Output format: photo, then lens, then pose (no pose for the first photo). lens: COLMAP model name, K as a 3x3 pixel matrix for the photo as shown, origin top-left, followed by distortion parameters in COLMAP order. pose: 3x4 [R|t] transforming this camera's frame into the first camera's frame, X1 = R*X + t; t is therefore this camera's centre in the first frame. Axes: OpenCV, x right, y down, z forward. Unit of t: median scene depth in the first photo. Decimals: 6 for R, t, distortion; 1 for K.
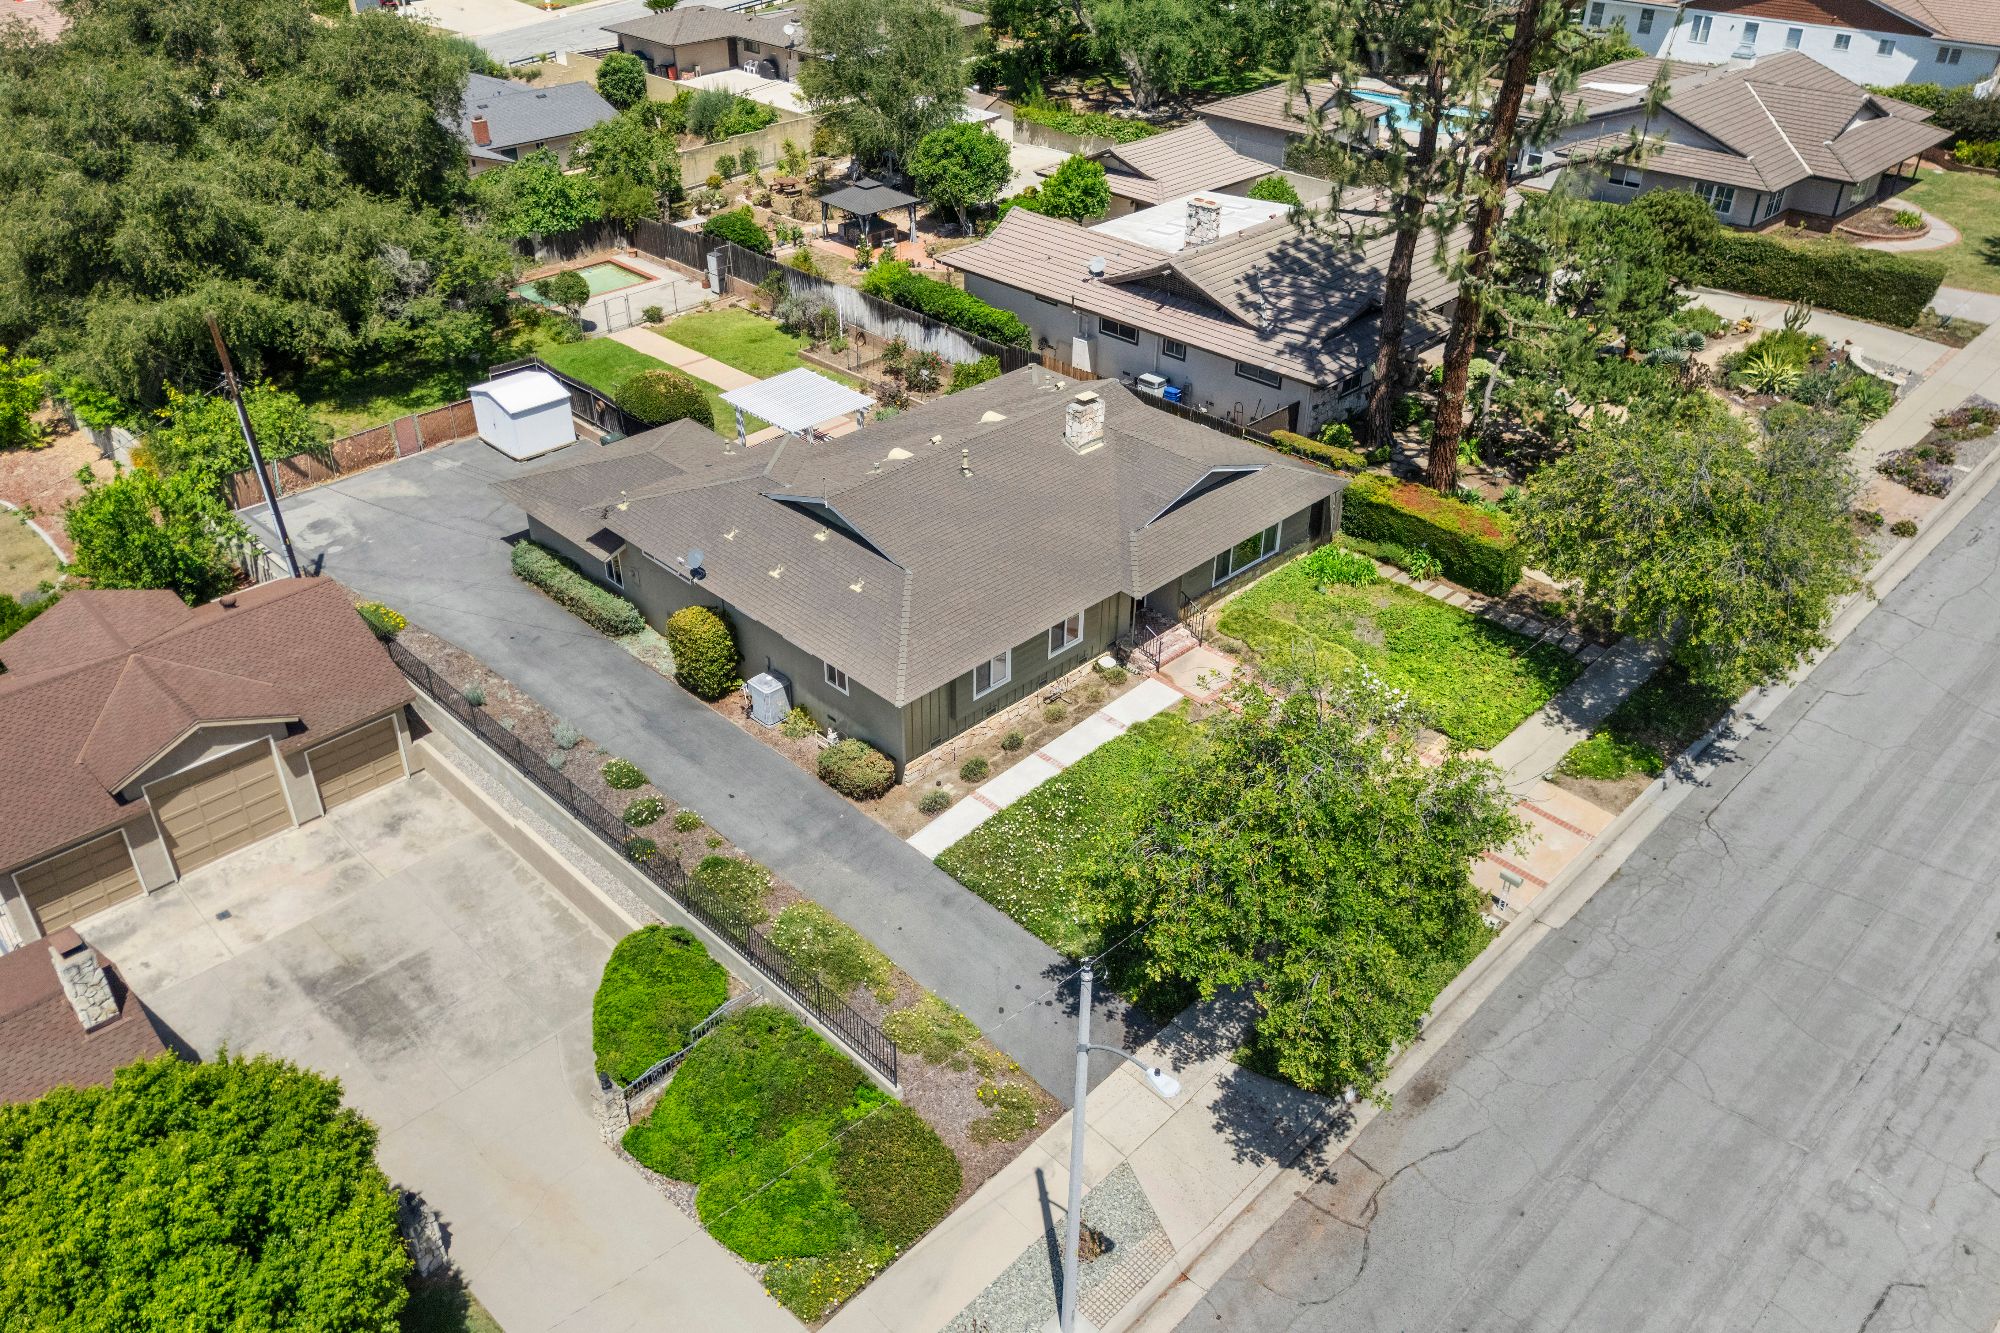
lens RADIAL K [[1535.4, 0, 966.7], [0, 1535.4, 608.5], [0, 0, 1]] dist [0.092152, -0.119076]
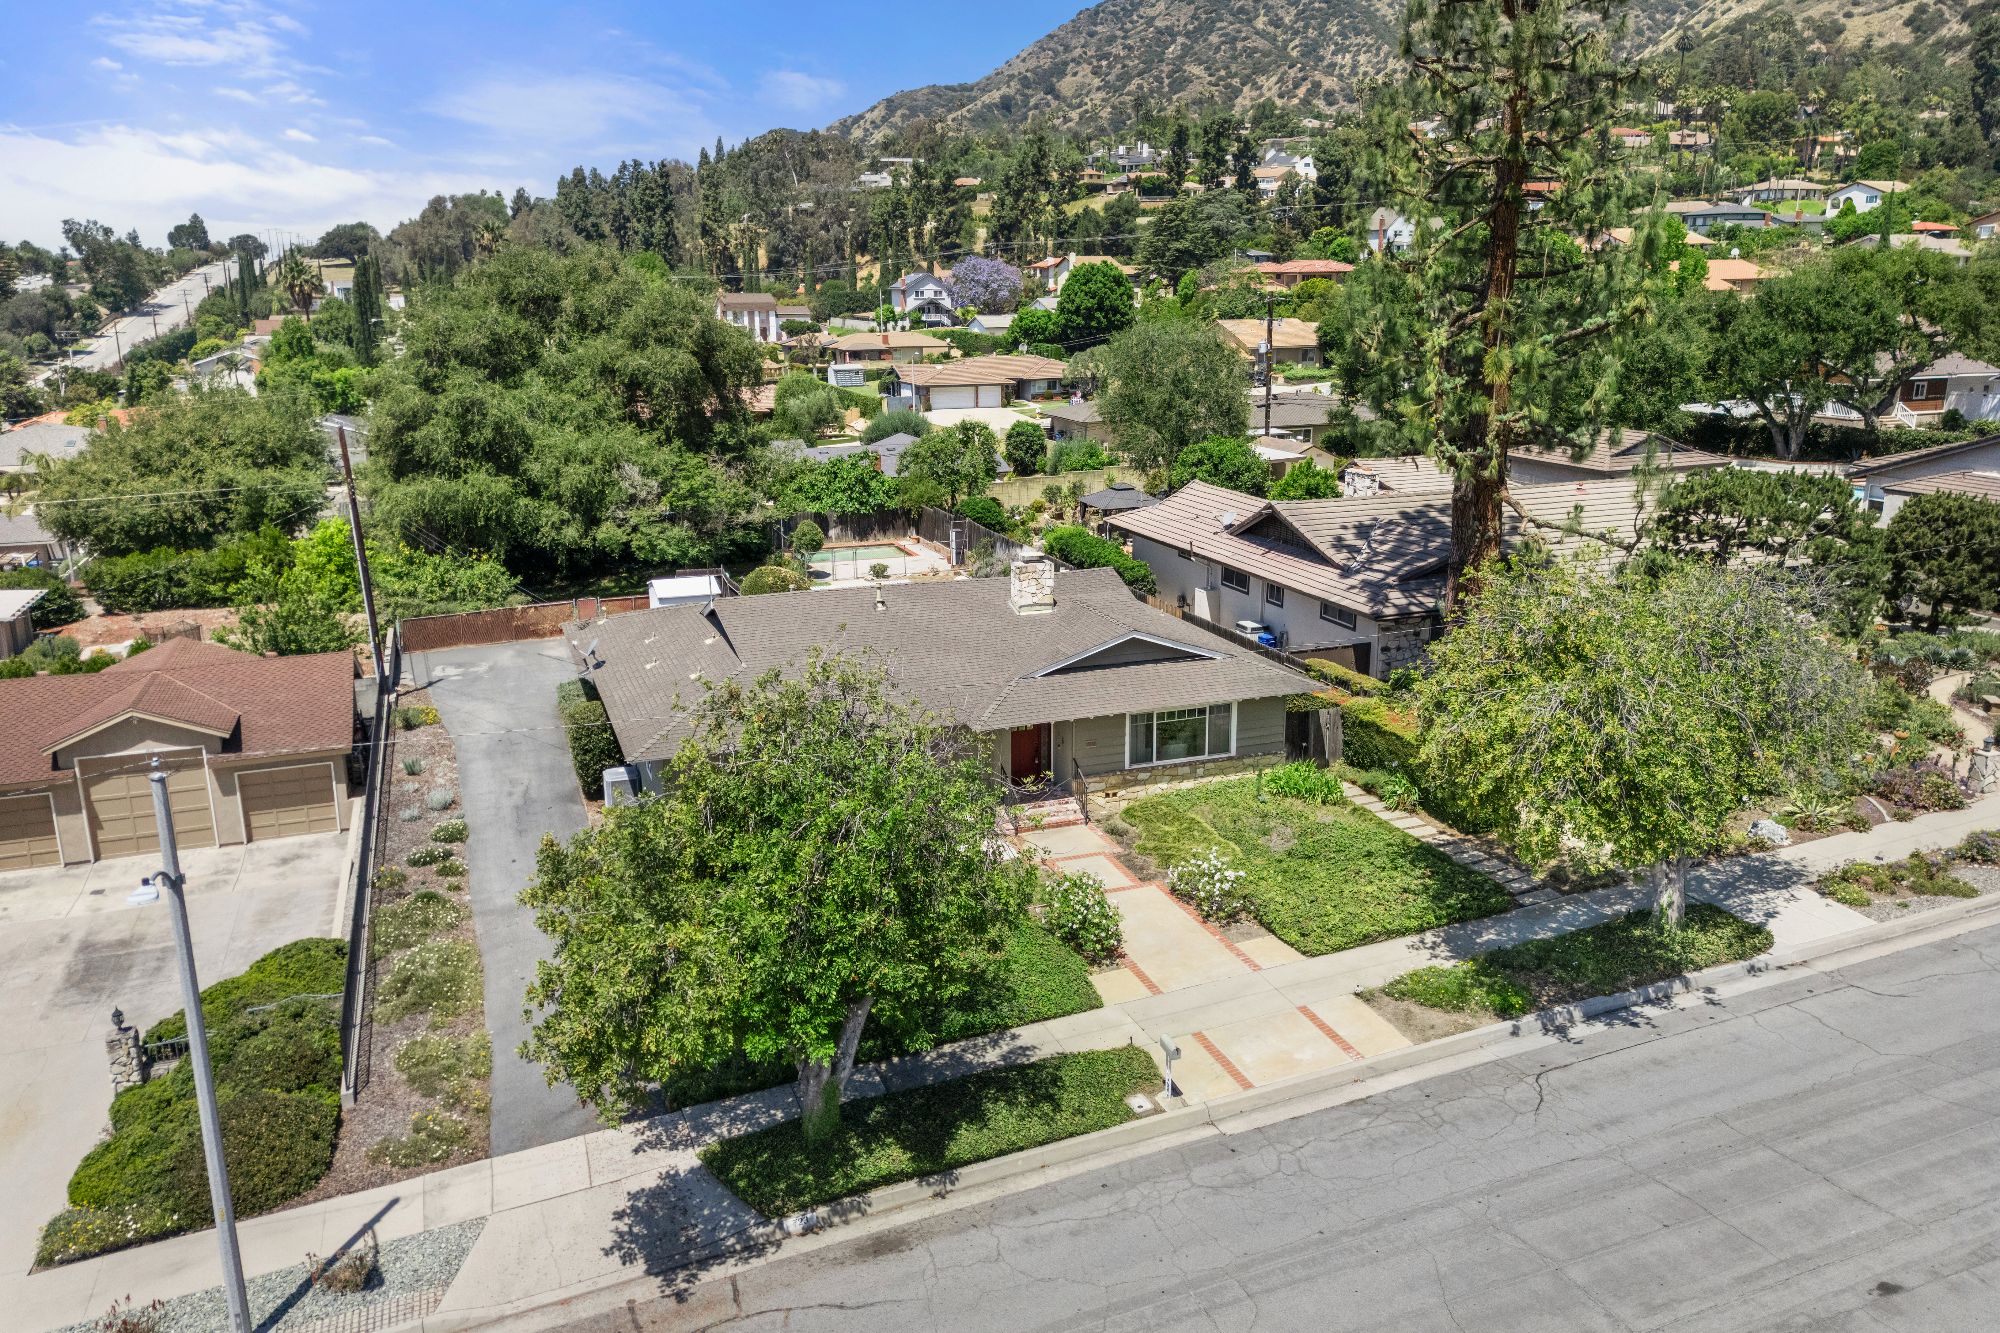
lens RADIAL K [[1484.1, 0, 993.6], [0, 1484.1, 611.7], [0, 0, 1]] dist [0.086532, -0.095914]
pose [[0.916574, 0.087924, -0.390078, 0.401490], [-0.203716, 0.942110, -0.266324, 0.138541], [0.344080, 0.323571, 0.881425, 0.190799]]
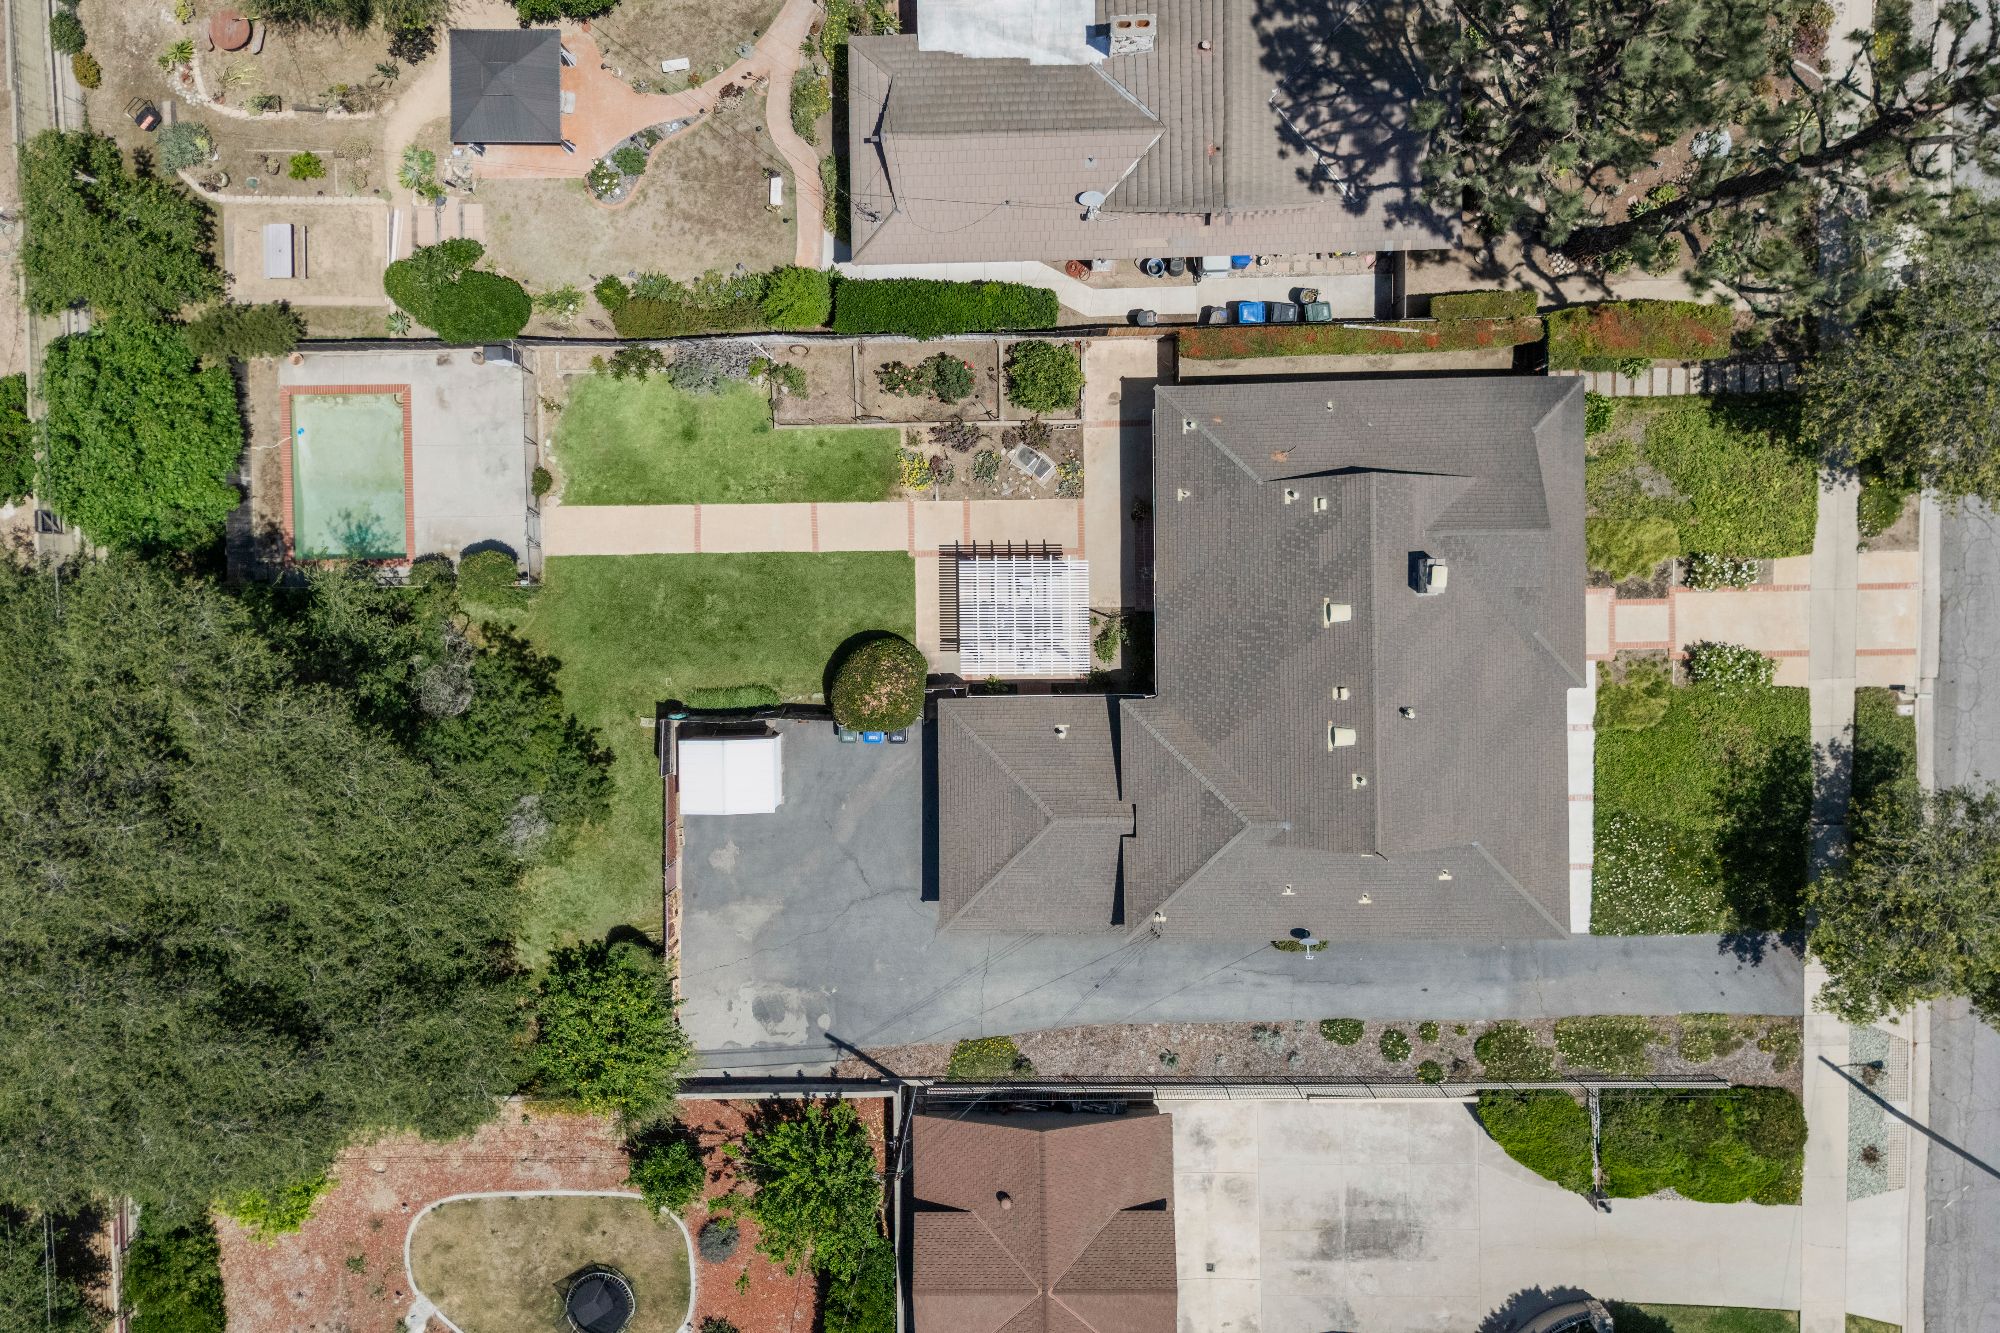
lens RADIAL K [[1535.4, 0, 966.7], [0, 1535.4, 608.5], [0, 0, 1]] dist [0.092152, -0.119076]
pose [[0.678082, -0.734488, -0.027065, -0.120790], [0.402252, 0.340038, 0.850040, -1.097453], [-0.615141, -0.587283, 0.526023, 0.617600]]
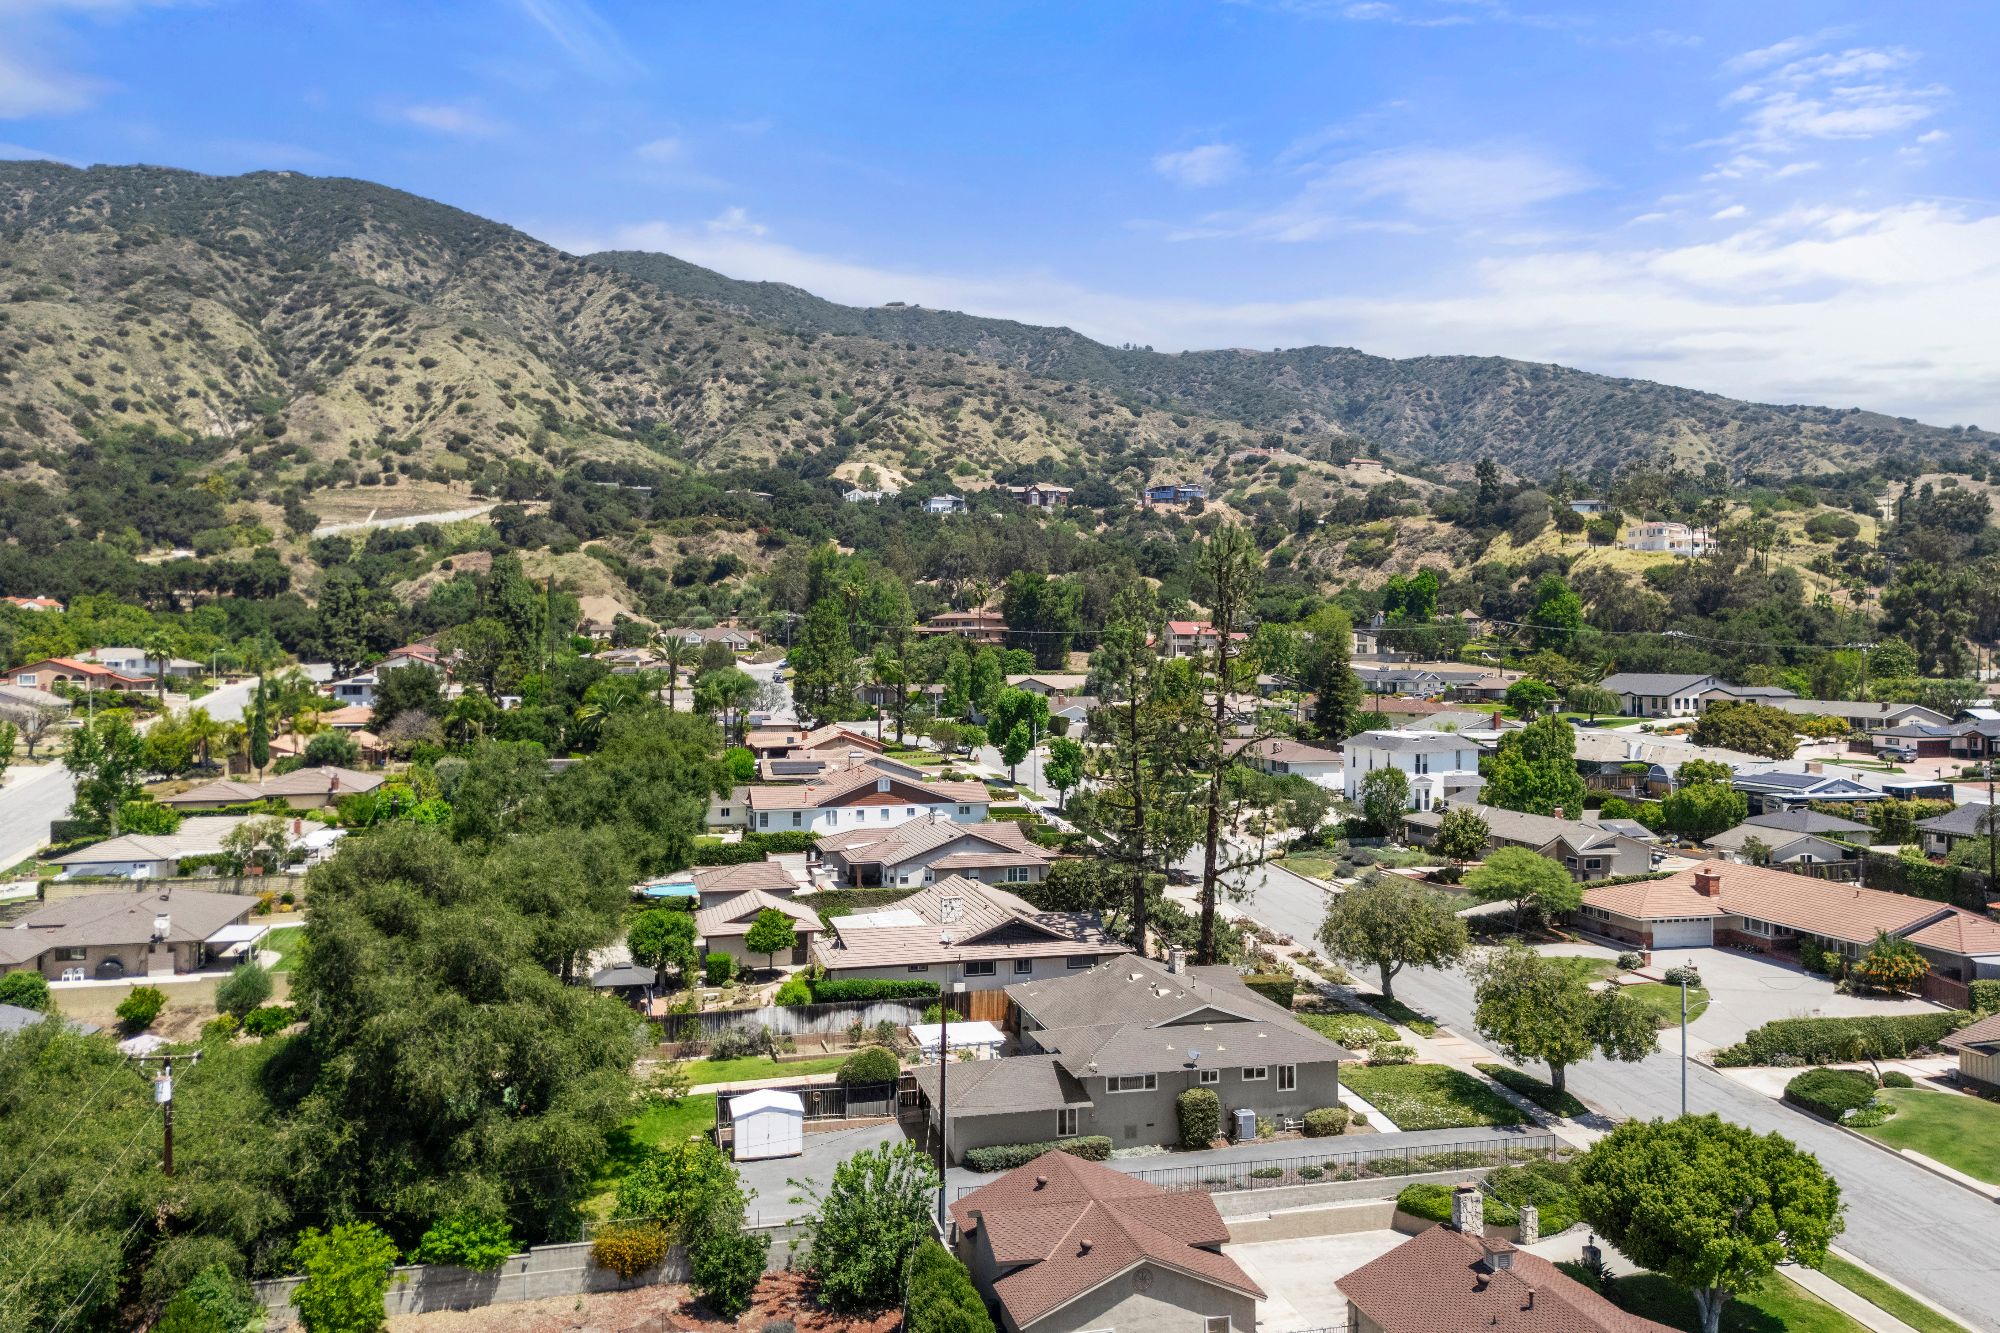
lens RADIAL K [[1489.3, 0, 1000.0], [0, 1489.3, 666.5], [0, 0, 1]] dist [0.122073, -0.212734]
pose [[0.493895, -0.006946, 0.869494, -1.522284], [0.446013, 0.860420, -0.246474, -0.076025], [-0.746418, 0.509538, 0.428055, 0.210180]]
